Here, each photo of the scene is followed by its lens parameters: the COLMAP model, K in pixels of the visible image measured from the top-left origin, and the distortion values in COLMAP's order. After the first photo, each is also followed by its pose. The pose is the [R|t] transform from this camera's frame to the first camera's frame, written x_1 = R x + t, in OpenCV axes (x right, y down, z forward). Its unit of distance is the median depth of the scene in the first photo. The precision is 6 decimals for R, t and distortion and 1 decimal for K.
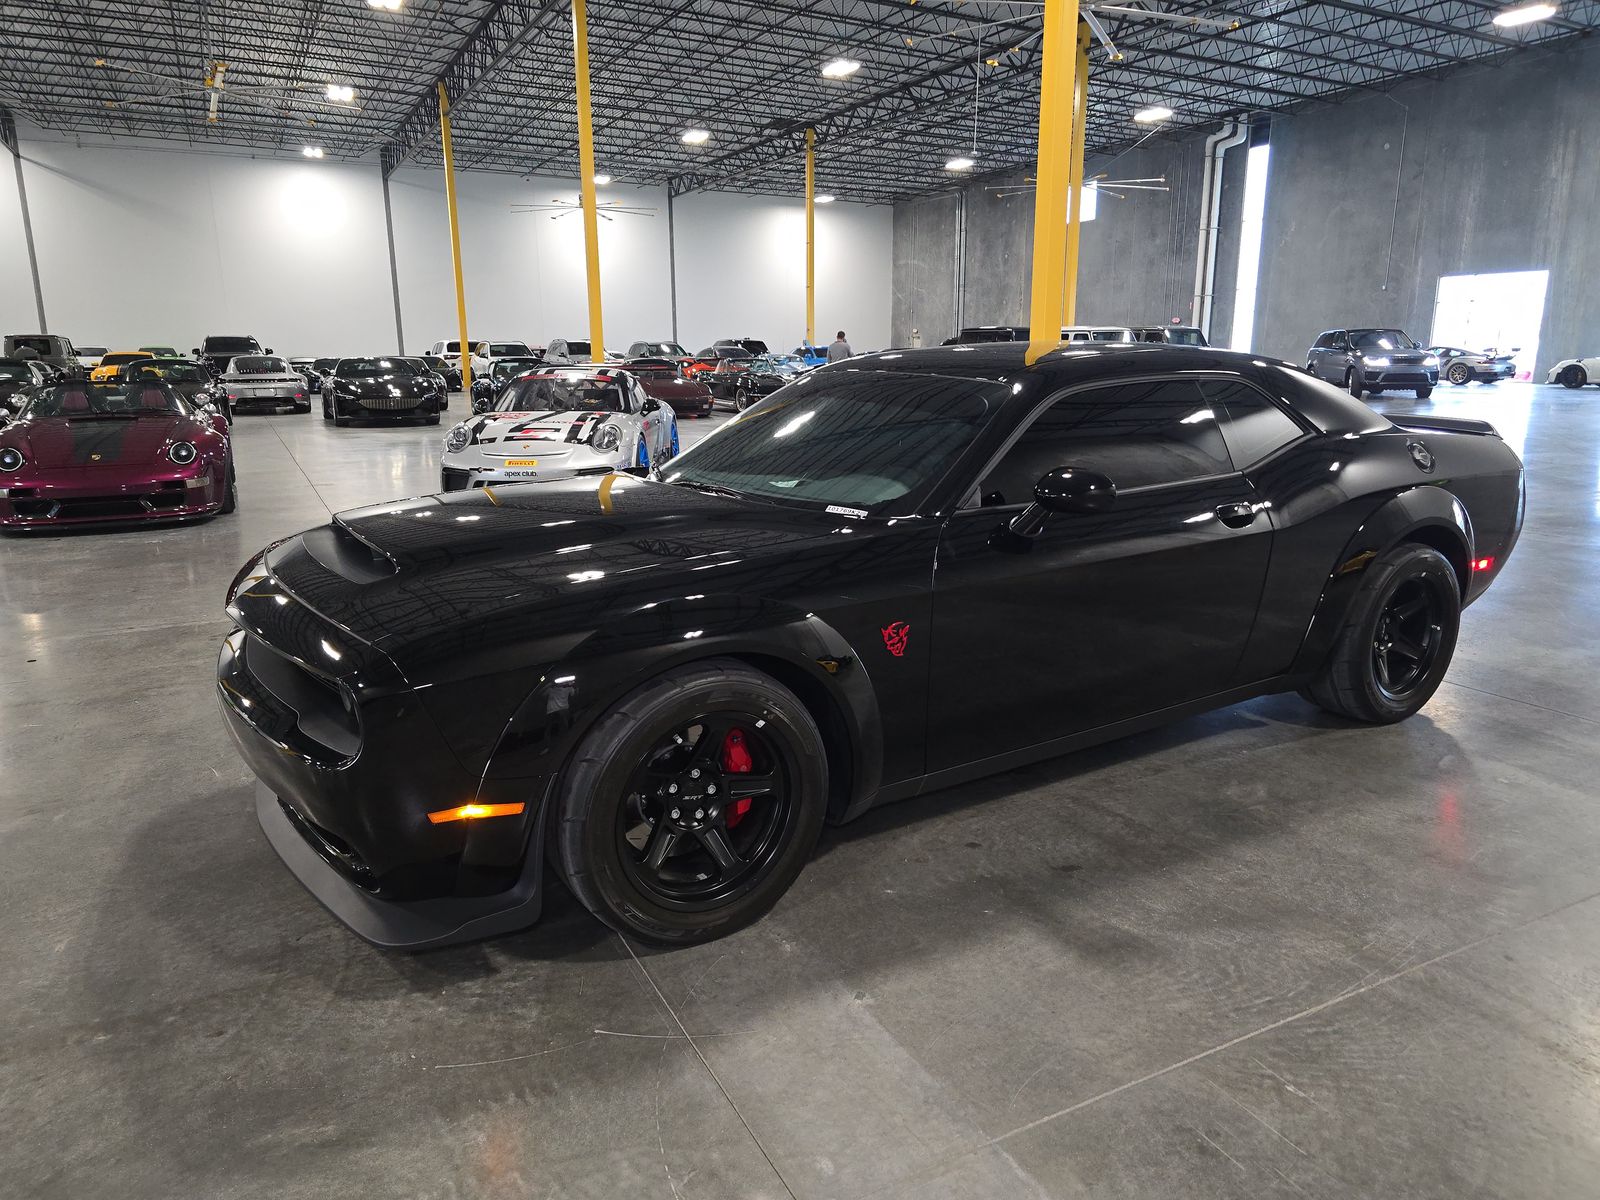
lens RADIAL K [[1071.1, 0, 796.5], [0, 1071.1, 598.6], [0, 0, 1]] dist [0.039605, -0.035972]
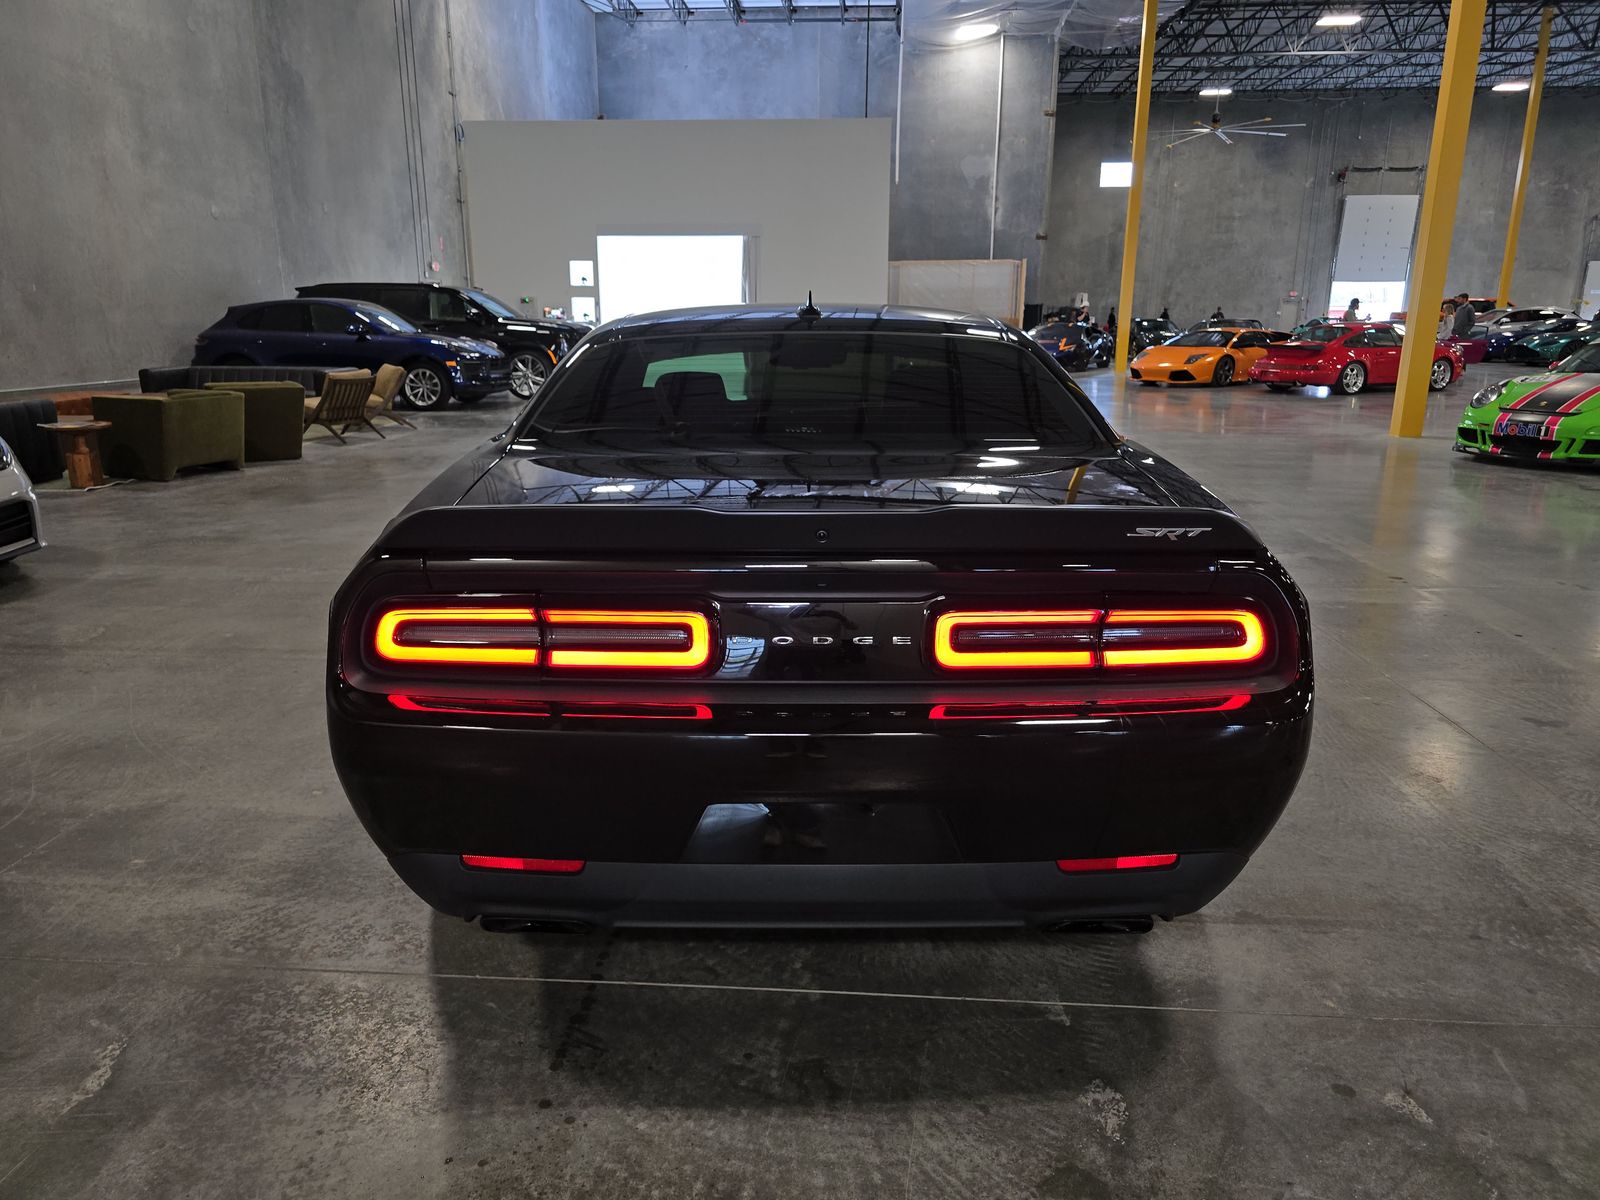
lens RADIAL K [[1071.1, 0, 797.0], [0, 1071.1, 601.2], [0, 0, 1]] dist [0.039605, -0.035972]
pose [[-0.520940, 0.220863, -0.824525, 0.116156], [-0.188897, 0.912168, 0.363687, -0.038528], [0.832430, 0.345209, -0.433464, 0.168348]]
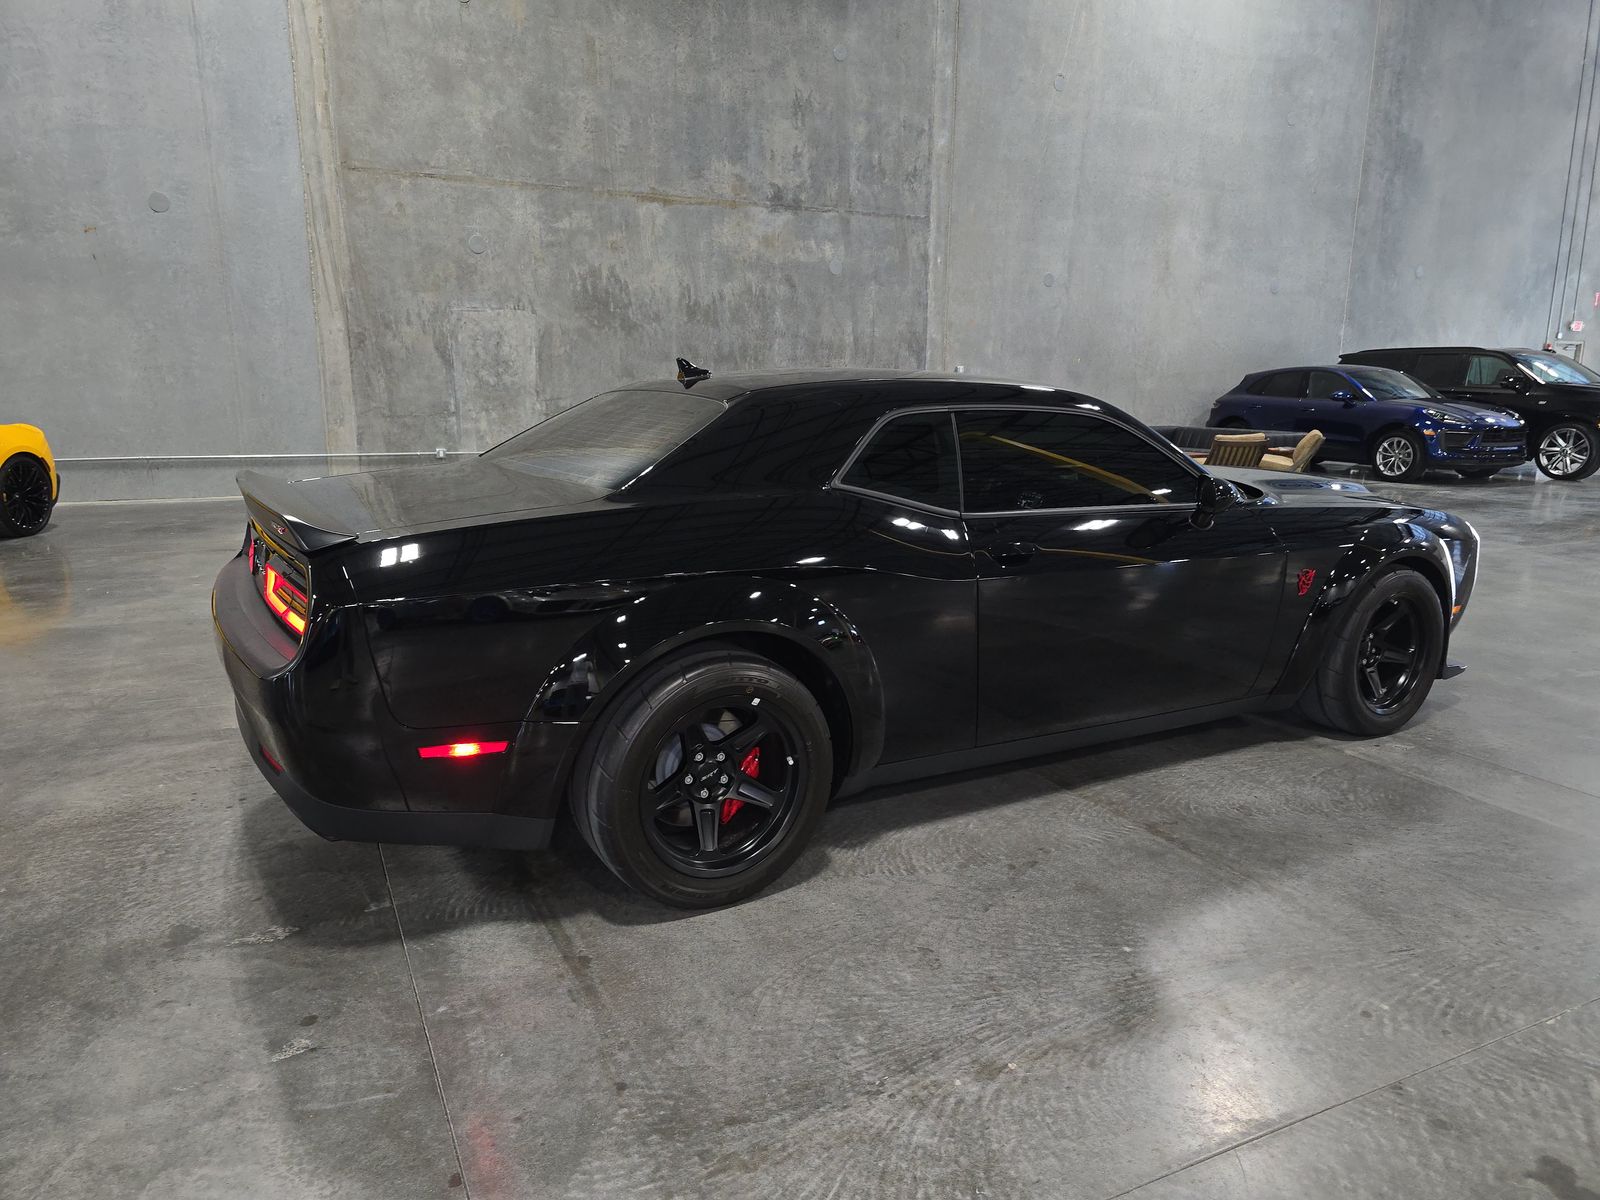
lens RADIAL K [[1071.1, 0, 802.5], [0, 1071.1, 602.0], [0, 0, 1]] dist [0.039605, -0.035972]
pose [[-0.999742, -0.005852, 0.021953, 0.028712], [0.003761, 0.910306, 0.413920, -0.051022], [-0.022406, 0.413895, -0.910049, 0.225607]]
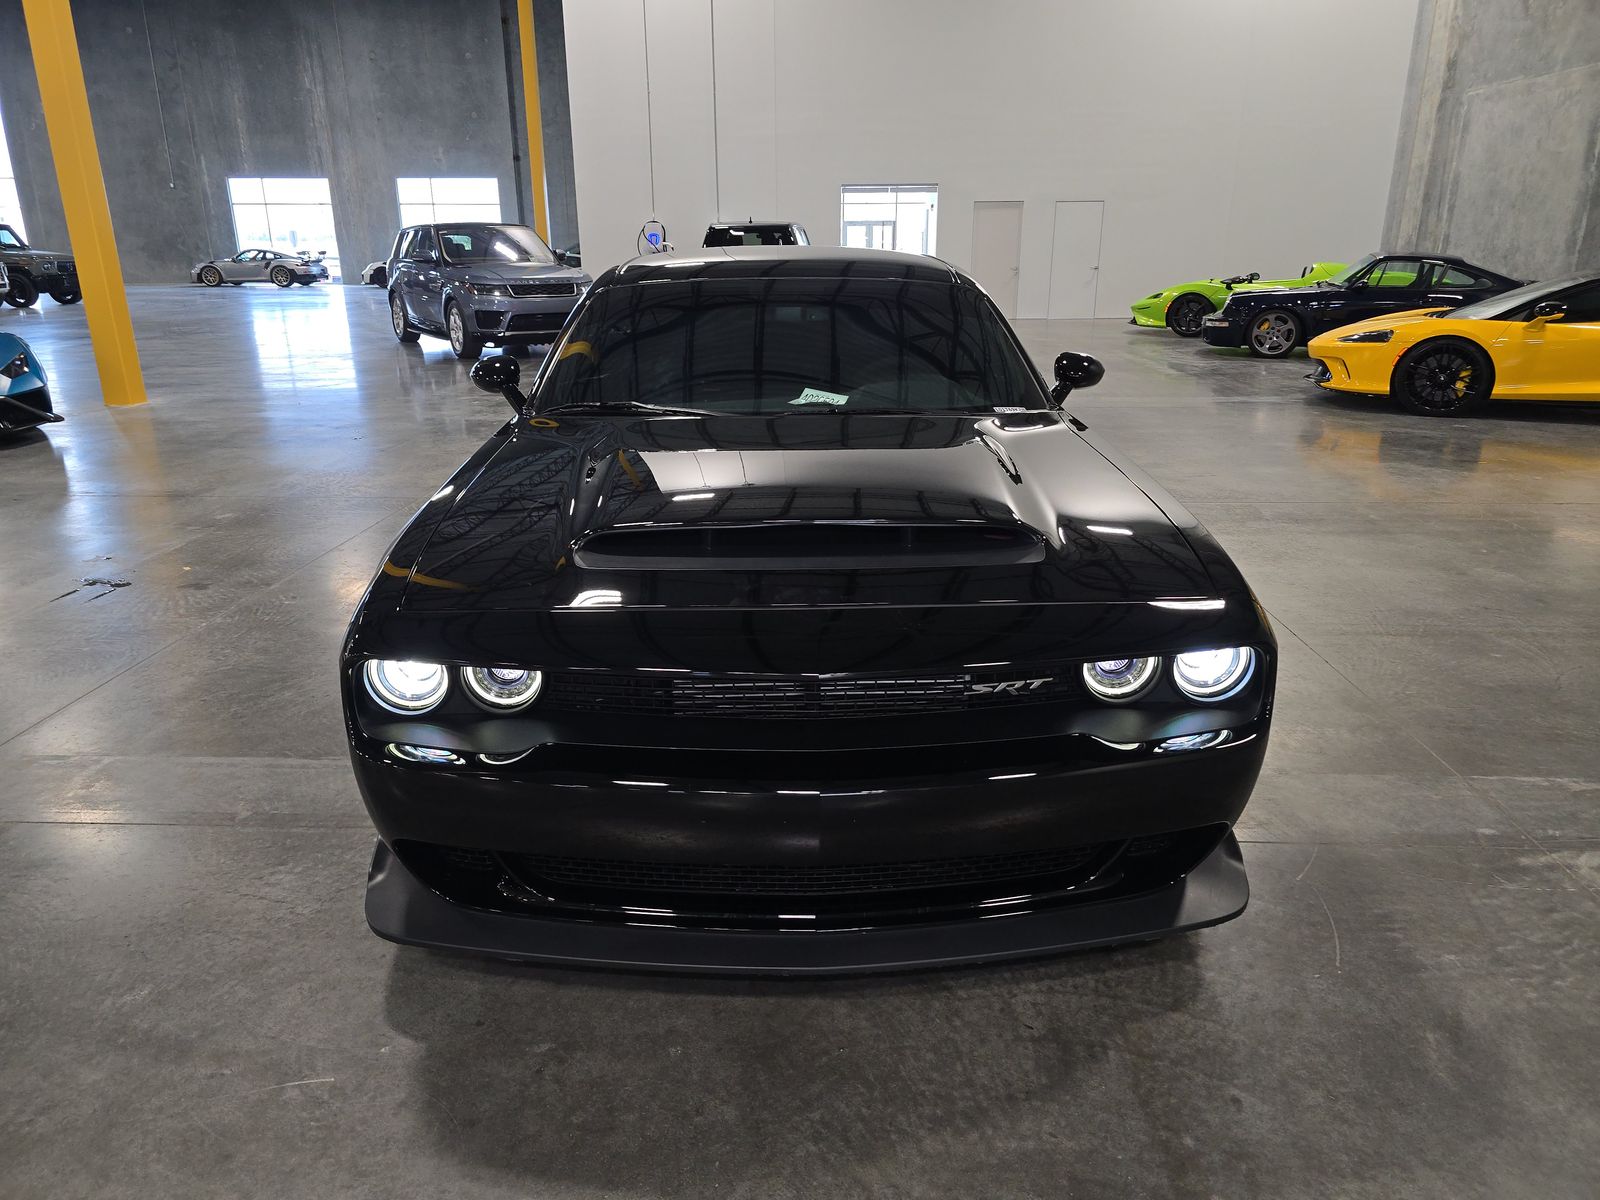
lens RADIAL K [[1071.1, 0, 793.3], [0, 1071.1, 602.5], [0, 0, 1]] dist [0.039605, -0.035972]
pose [[0.500883, -0.267752, 0.823059, -0.082623], [0.195297, 0.961385, 0.193901, -0.012181], [-0.843194, 0.063619, 0.533832, 0.053068]]
